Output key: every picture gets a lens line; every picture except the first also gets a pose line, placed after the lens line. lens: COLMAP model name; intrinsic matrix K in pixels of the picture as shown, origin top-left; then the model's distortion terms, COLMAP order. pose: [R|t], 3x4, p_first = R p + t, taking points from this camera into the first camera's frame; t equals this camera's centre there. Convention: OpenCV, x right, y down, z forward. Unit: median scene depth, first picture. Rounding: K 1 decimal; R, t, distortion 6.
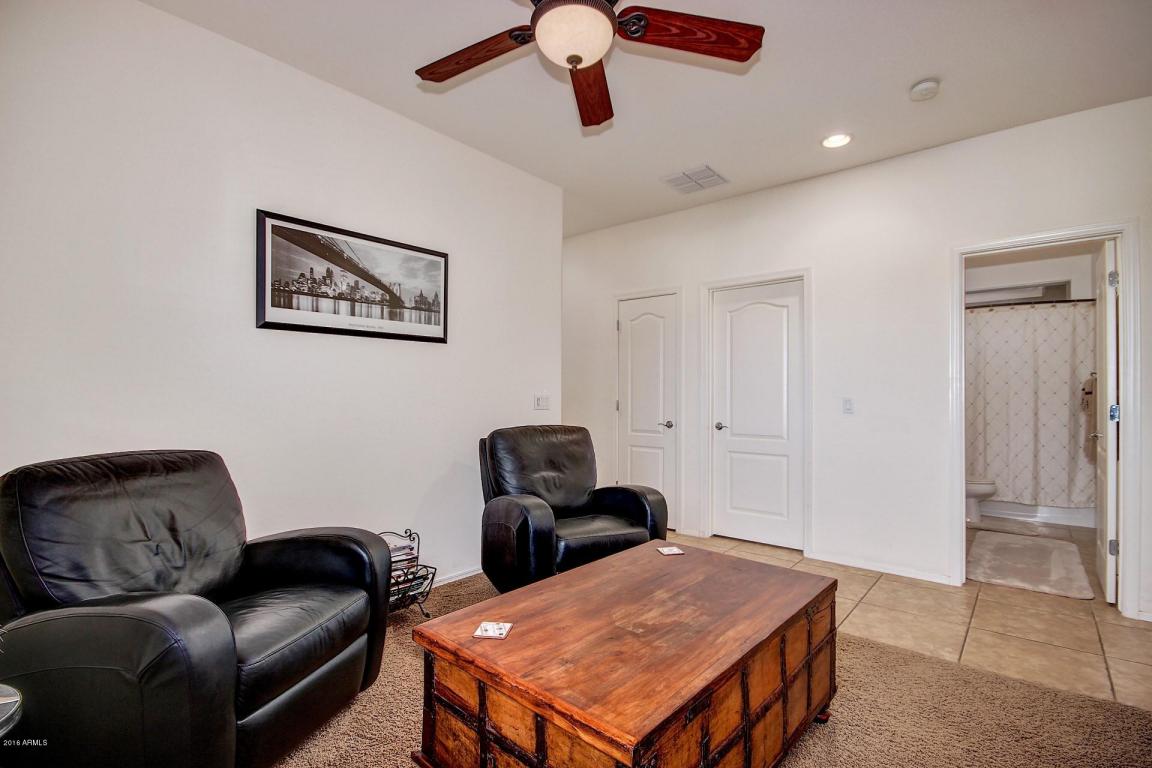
lens RADIAL K [[537.6, 0, 575.9], [0, 537.6, 386.7], [0, 0, 1]] dist [-0.010084, -0.001827]
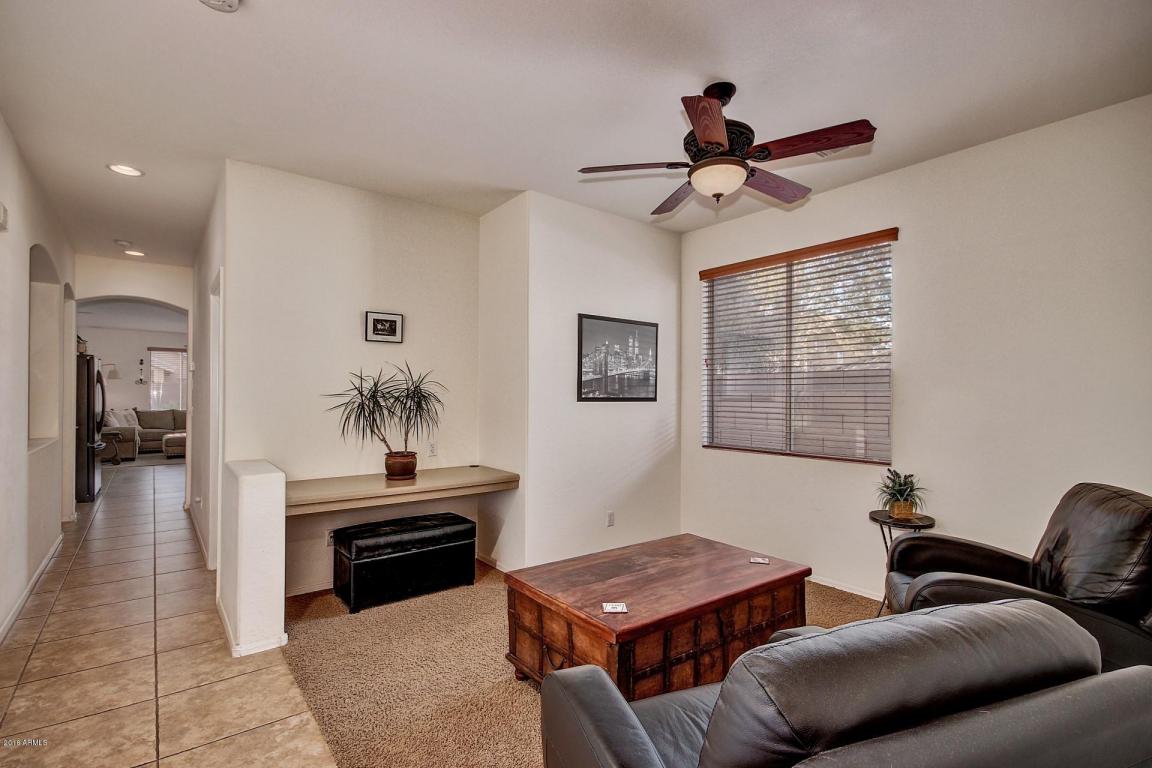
lens RADIAL K [[537.6, 0, 575.6], [0, 537.6, 387.9], [0, 0, 1]] dist [-0.010084, -0.001827]
pose [[-0.980331, -0.007076, 0.197233, 0.084306], [-0.008667, 0.999936, -0.007204, -0.076898], [-0.197170, -0.008771, -0.980330, 2.450988]]
